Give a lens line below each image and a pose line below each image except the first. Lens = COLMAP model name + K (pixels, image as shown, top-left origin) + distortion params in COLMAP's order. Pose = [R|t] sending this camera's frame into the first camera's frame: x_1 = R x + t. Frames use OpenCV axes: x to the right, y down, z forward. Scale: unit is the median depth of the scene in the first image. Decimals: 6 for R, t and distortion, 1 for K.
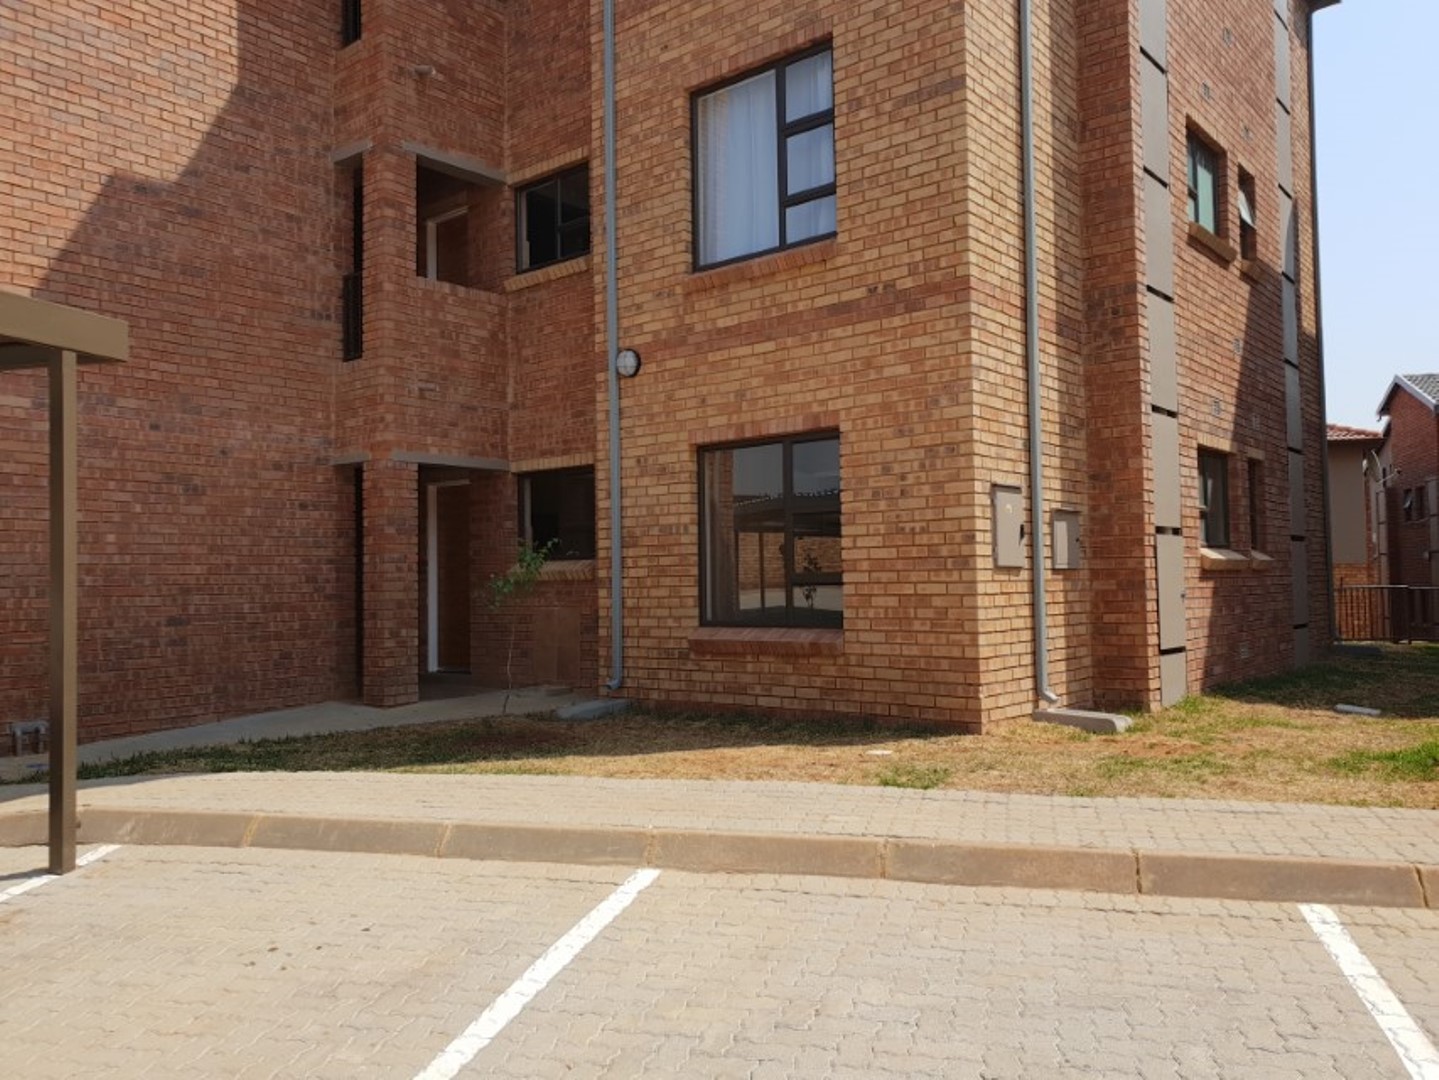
lens RADIAL K [[1125.3, 0, 728.3], [0, 1125.3, 533.3], [0, 0, 1]] dist [0.116786, -0.179392]
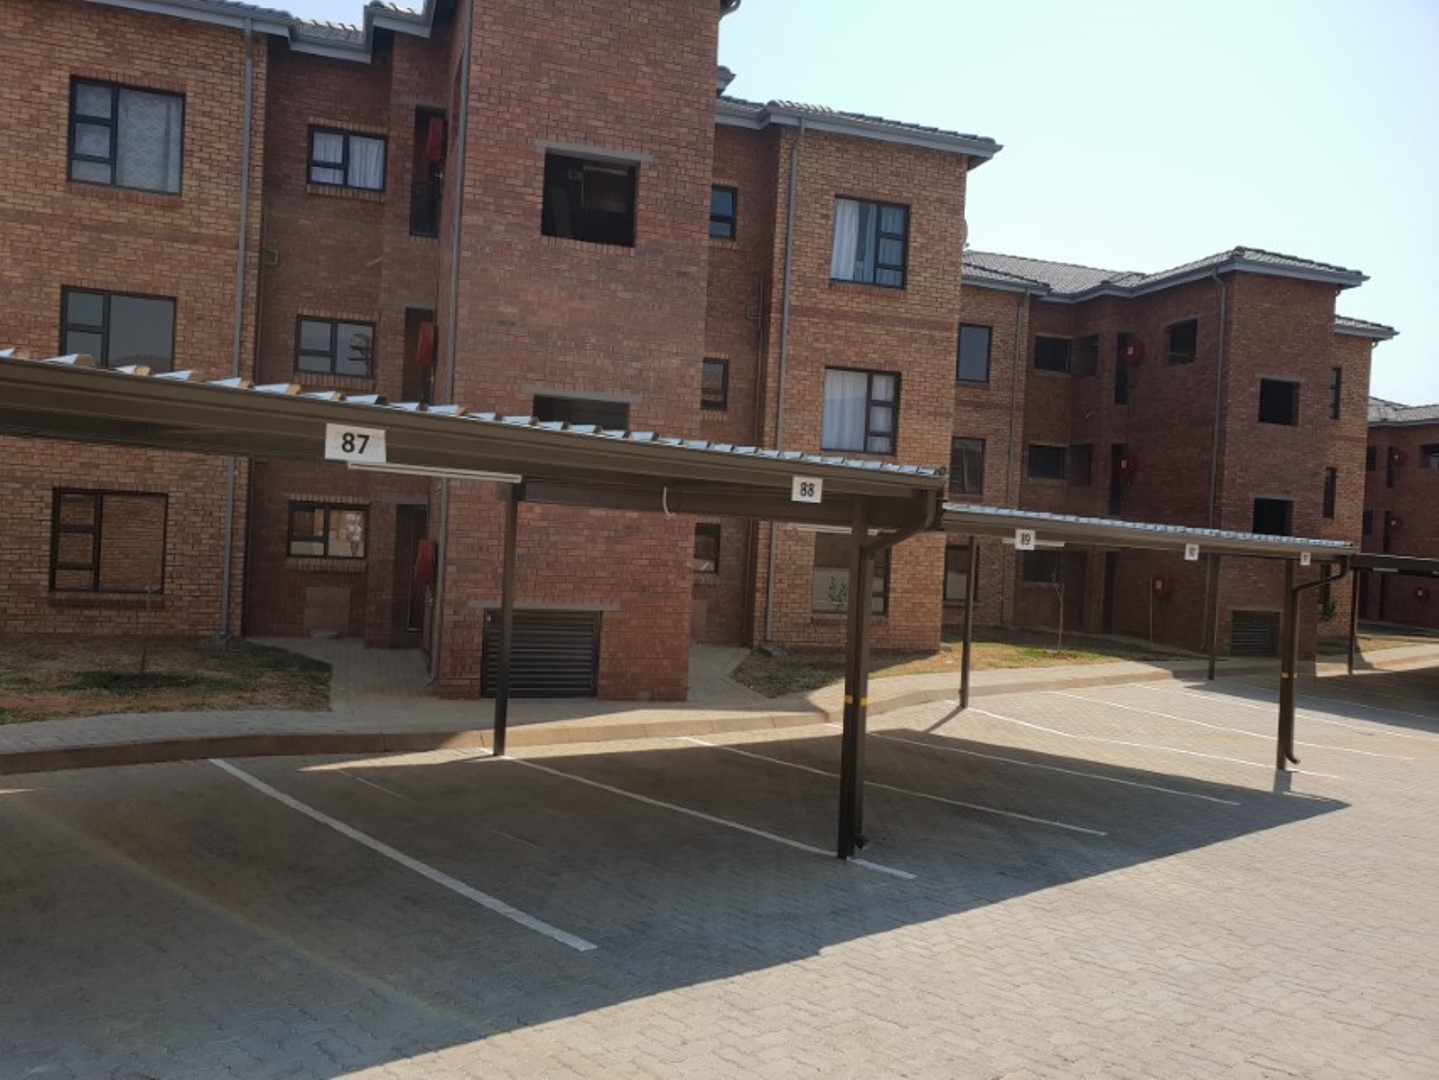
lens RADIAL K [[1125.3, 0, 728.3], [0, 1125.3, 533.3], [0, 0, 1]] dist [0.116786, -0.179392]
pose [[0.524260, 0.052857, 0.849916, -2.067123], [-0.096037, 0.995374, -0.002664, -0.050870], [-0.846125, -0.080227, 0.526912, 0.006138]]
